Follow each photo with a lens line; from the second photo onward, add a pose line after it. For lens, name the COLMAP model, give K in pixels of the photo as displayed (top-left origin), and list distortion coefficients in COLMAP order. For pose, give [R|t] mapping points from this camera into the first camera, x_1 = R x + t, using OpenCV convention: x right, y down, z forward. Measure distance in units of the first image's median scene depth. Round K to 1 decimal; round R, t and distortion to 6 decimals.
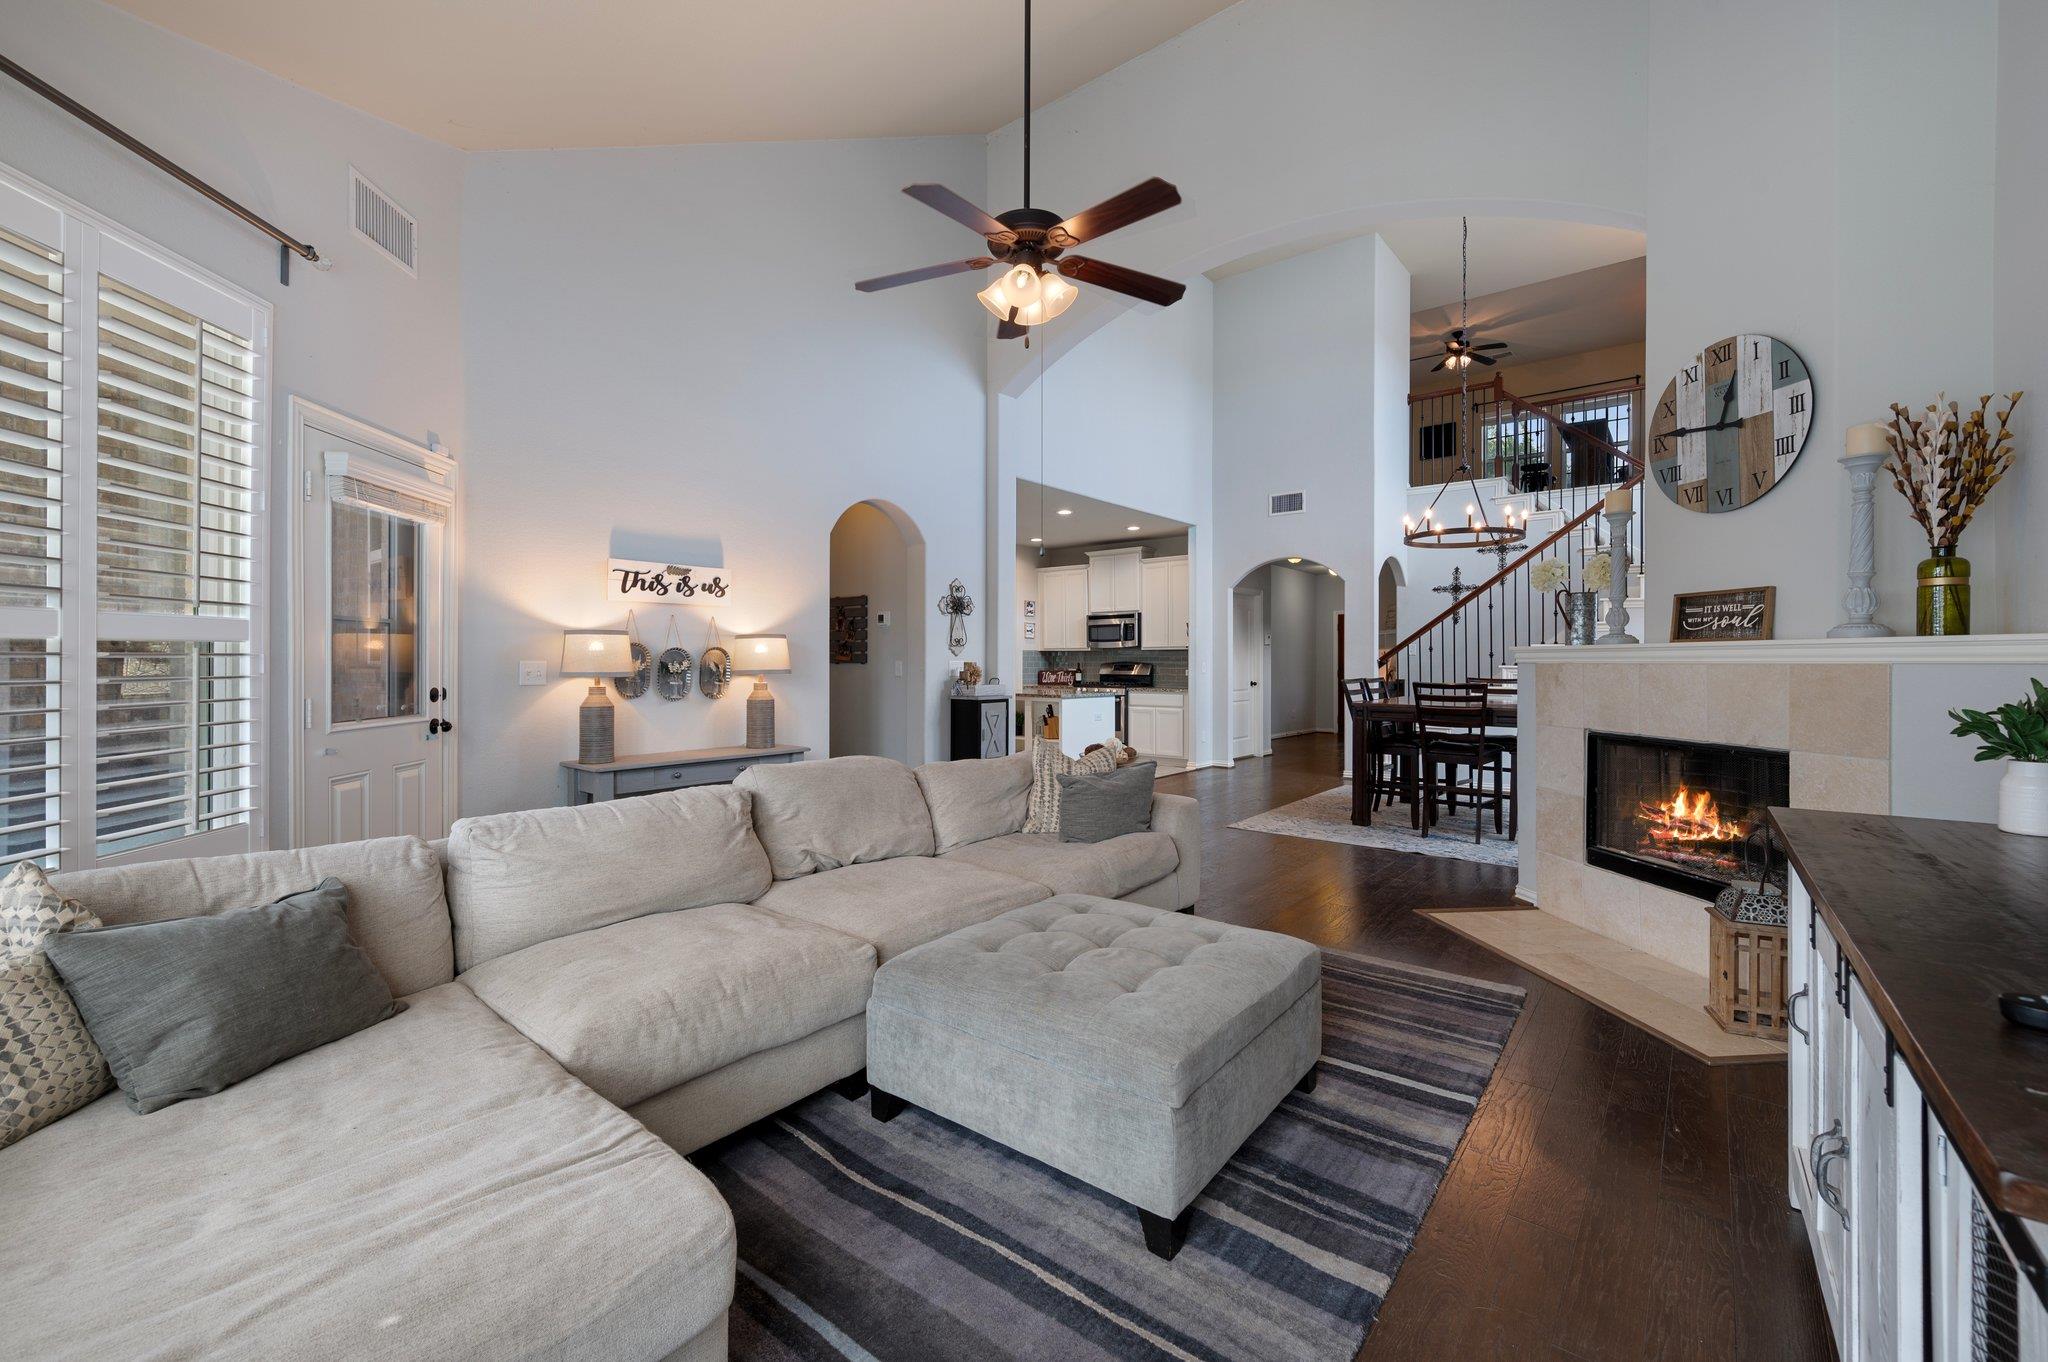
lens RADIAL K [[834.9, 0, 1020.0], [0, 834.9, 669.8], [0, 0, 1]] dist [0.000502, 0.000099]
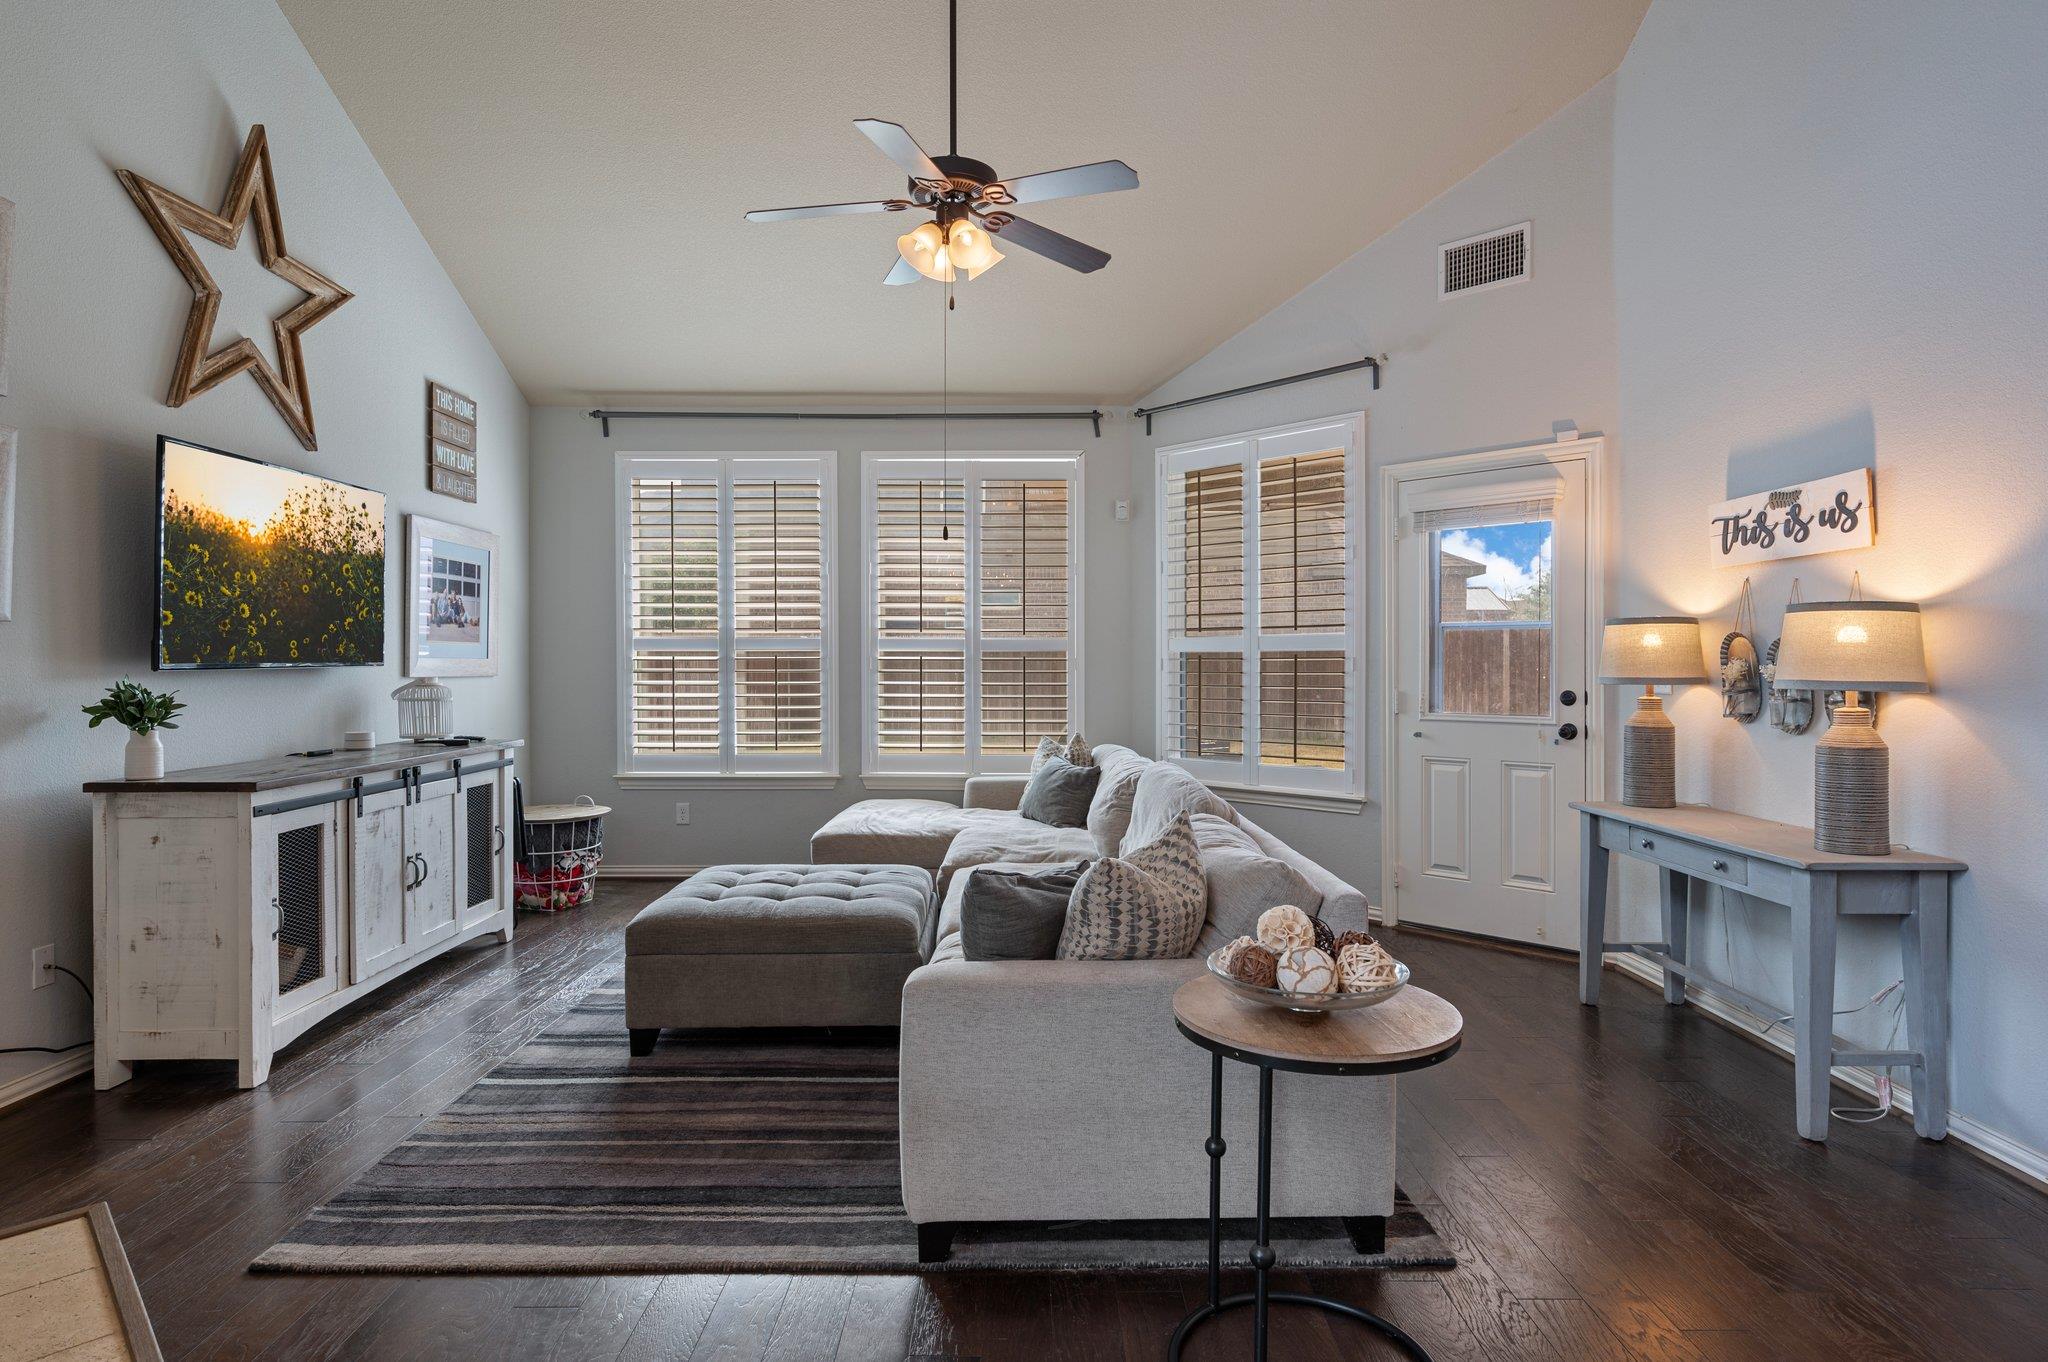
lens RADIAL K [[1313.8, 0, 1090.8], [0, 1313.8, 677.2], [0, 0, 1]] dist [-0.000317, -0.000191]
pose [[-0.776387, 0.008433, -0.630199, 0.638263], [-0.004396, 0.999814, 0.018795, -0.018877], [0.630241, 0.017362, -0.776206, 1.785448]]
